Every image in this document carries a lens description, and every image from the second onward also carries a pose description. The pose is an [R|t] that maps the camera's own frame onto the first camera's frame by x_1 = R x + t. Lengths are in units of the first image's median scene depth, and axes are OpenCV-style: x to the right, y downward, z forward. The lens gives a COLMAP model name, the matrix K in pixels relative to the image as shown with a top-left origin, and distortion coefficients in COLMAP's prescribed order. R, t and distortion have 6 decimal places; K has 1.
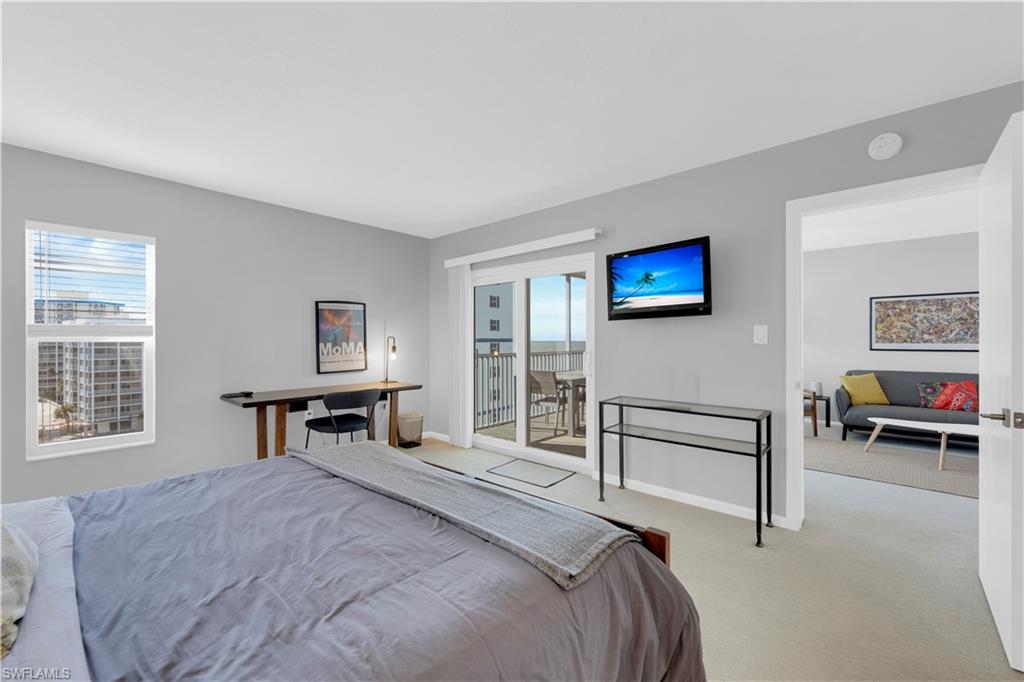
lens RADIAL K [[421.0, 0, 516.9], [0, 421.0, 336.7], [0, 0, 1]] dist [-0.000643, 0.001191]
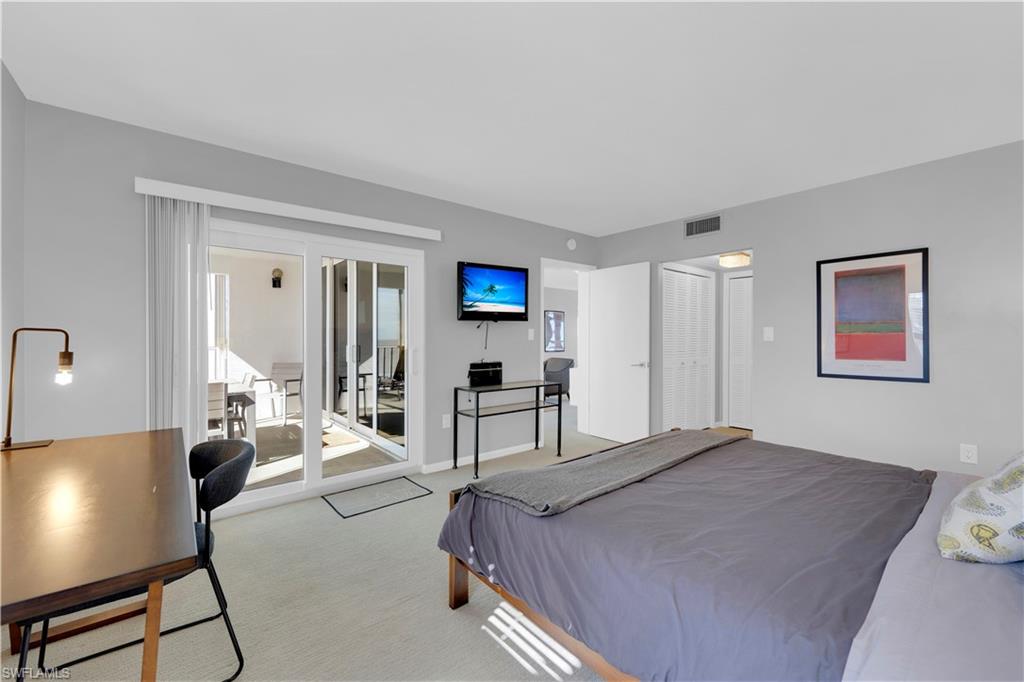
lens RADIAL K [[421.0, 0, 511.4], [0, 421.0, 339.0], [0, 0, 1]] dist [-0.000643, 0.001191]
pose [[0.138789, -0.002273, 0.990319, -0.904524], [-0.010259, 0.999940, 0.003732, 0.005784], [-0.990269, -0.010677, 0.138757, 0.740907]]
